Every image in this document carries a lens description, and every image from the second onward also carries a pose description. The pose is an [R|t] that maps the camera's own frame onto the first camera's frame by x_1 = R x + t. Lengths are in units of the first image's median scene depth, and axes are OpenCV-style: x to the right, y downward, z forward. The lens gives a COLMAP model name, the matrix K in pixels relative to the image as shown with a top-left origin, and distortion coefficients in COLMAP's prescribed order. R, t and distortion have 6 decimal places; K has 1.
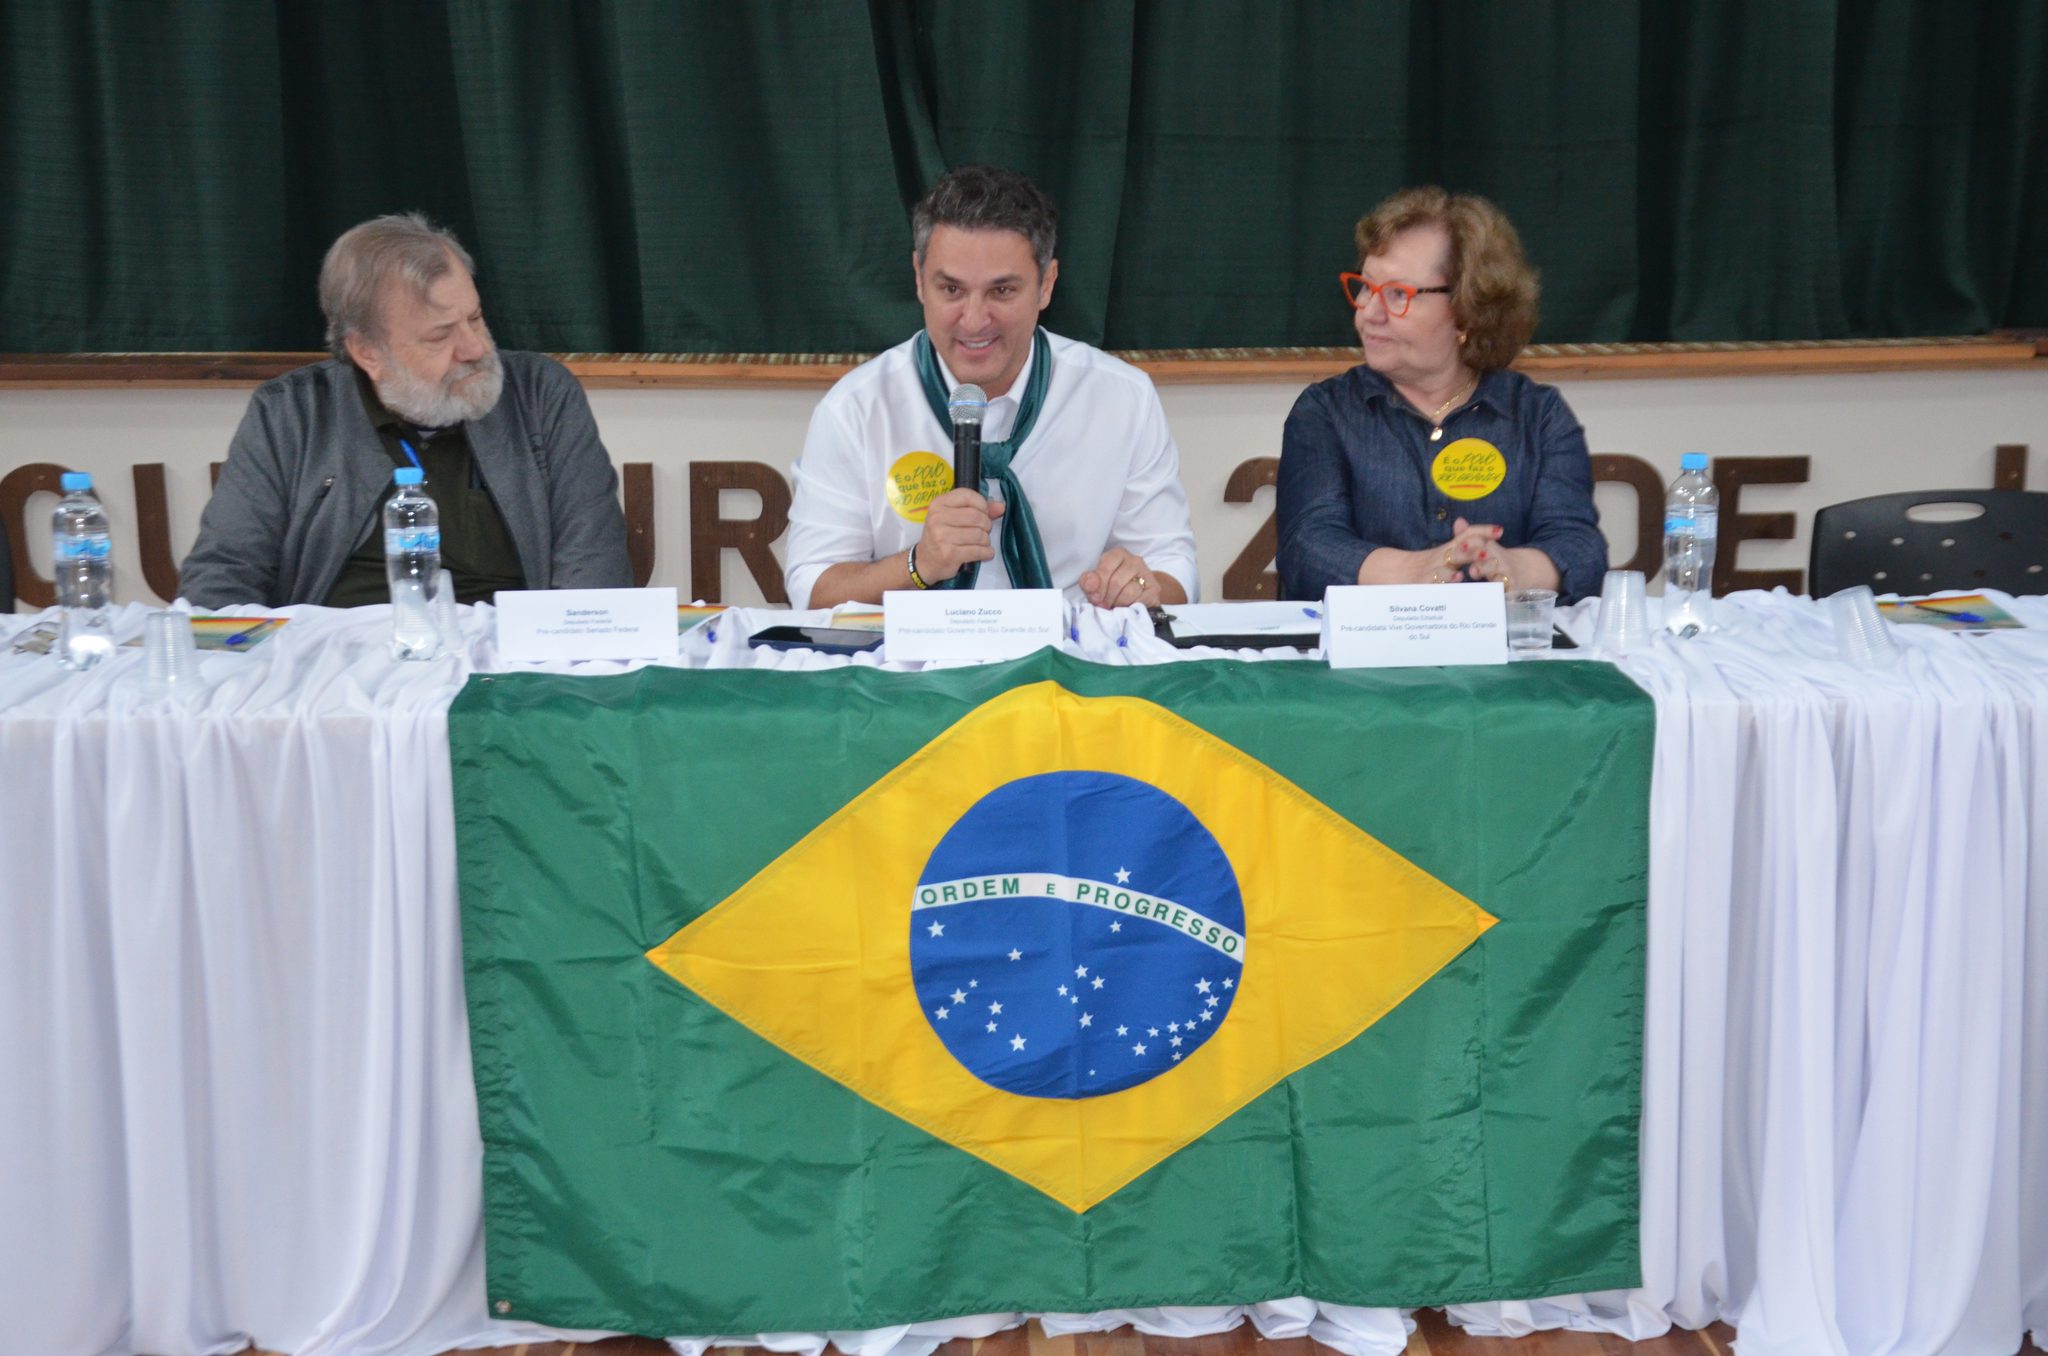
lens RADIAL K [[2893.4, 0, 1024.0], [0, 2893.4, 705.9], [0, 0, 1]] dist [0.024459, 0.907123]
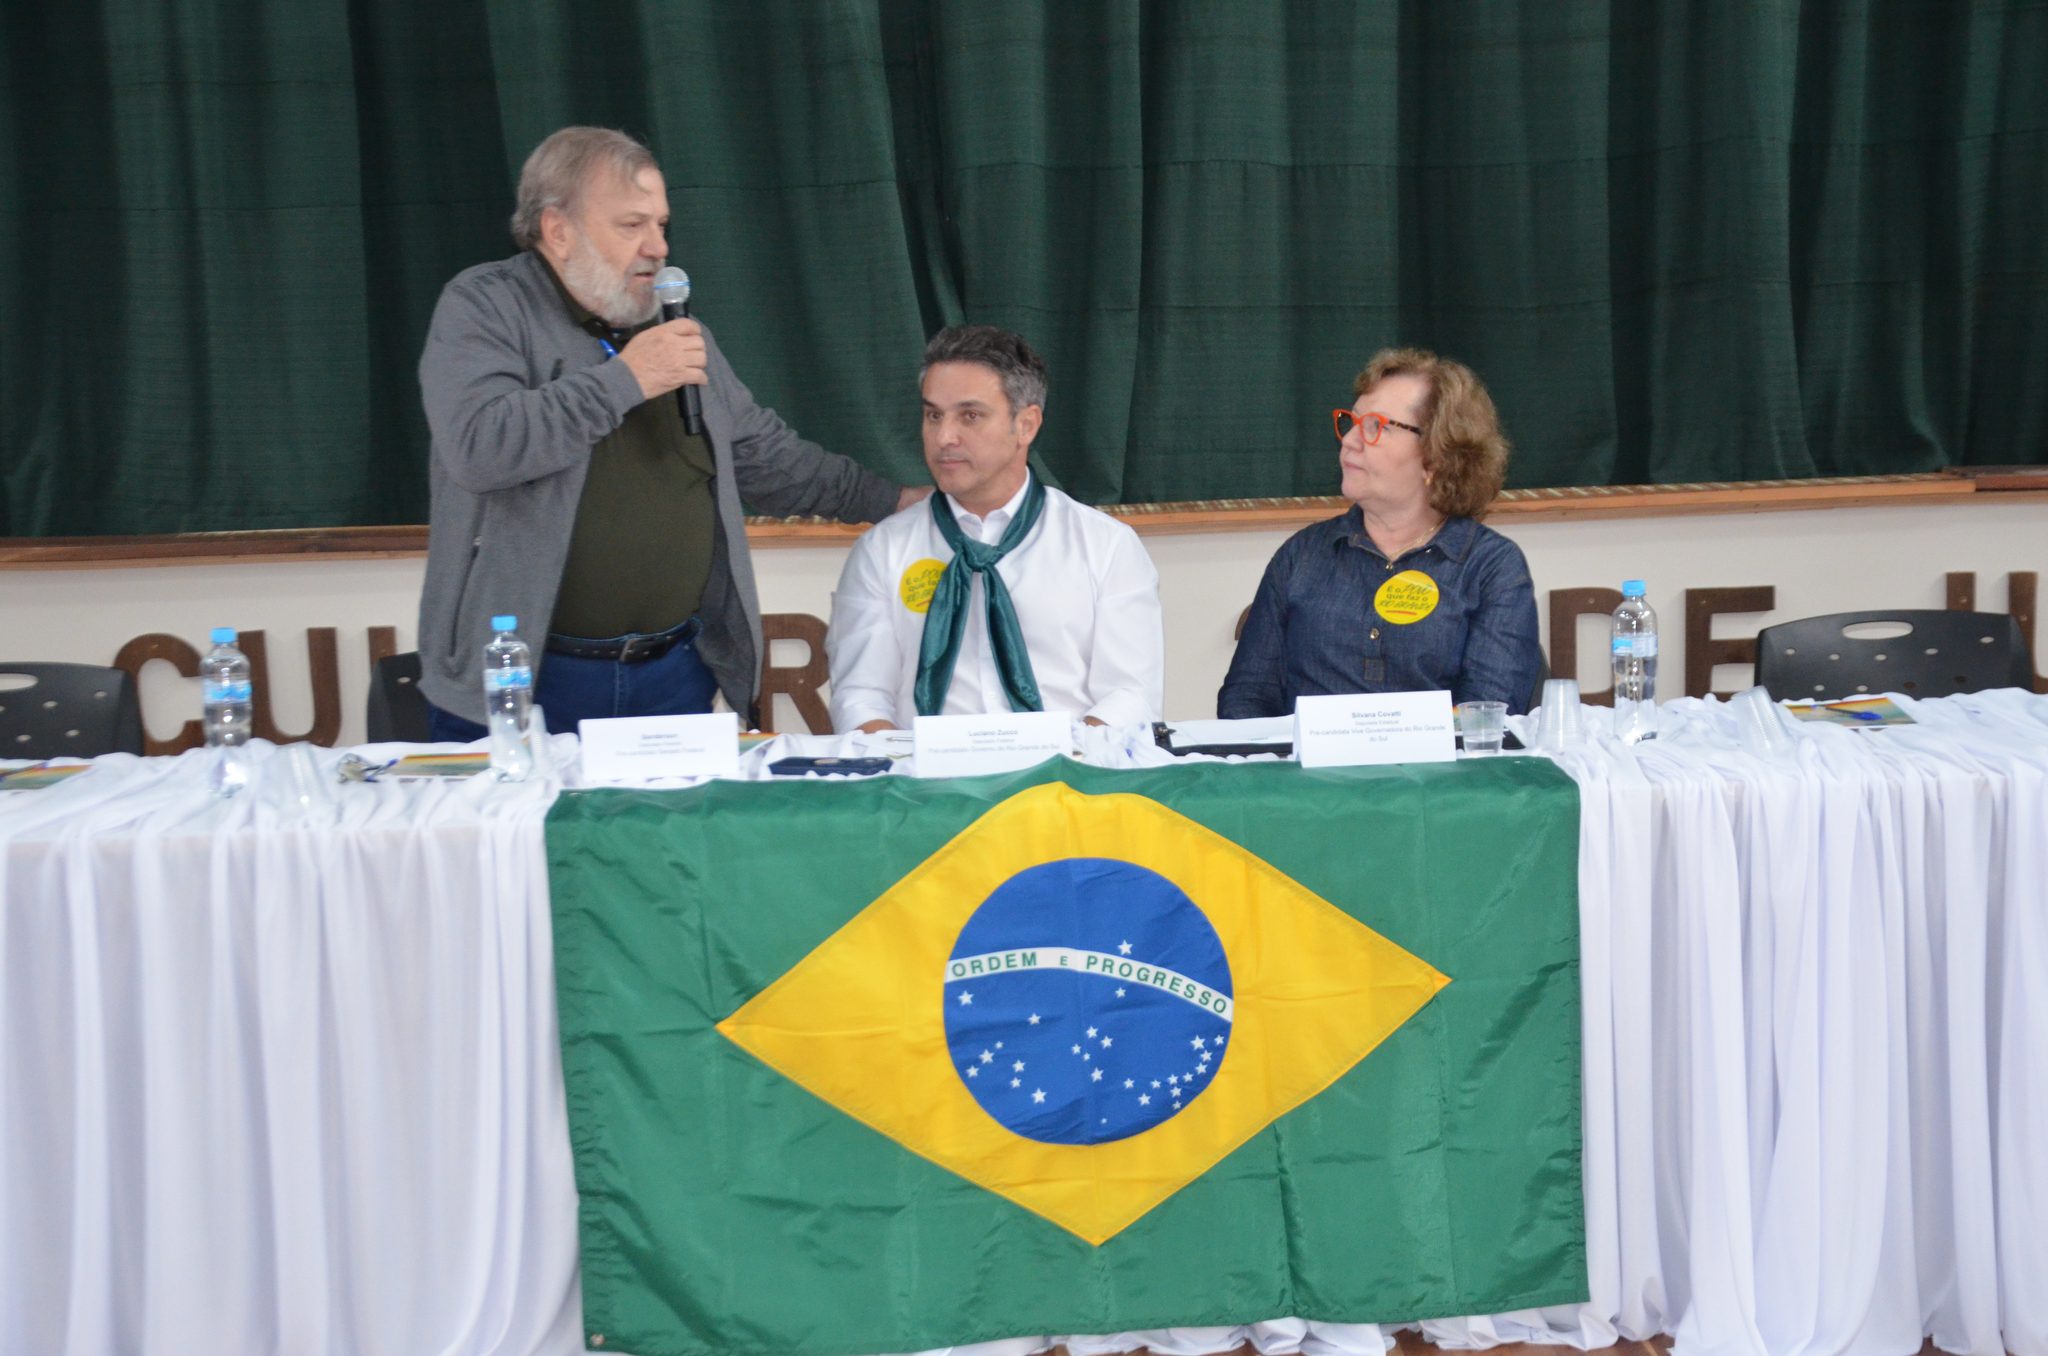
lens RADIAL K [[2893.4, 0, 1024.0], [0, 2893.4, 705.9], [0, 0, 1]] dist [0.024459, 0.907123]
pose [[0.999572, -0.023890, -0.016887, 0.014959], [0.022914, 0.998177, -0.055830, 0.024933], [0.018190, 0.055419, 0.998297, -0.159578]]
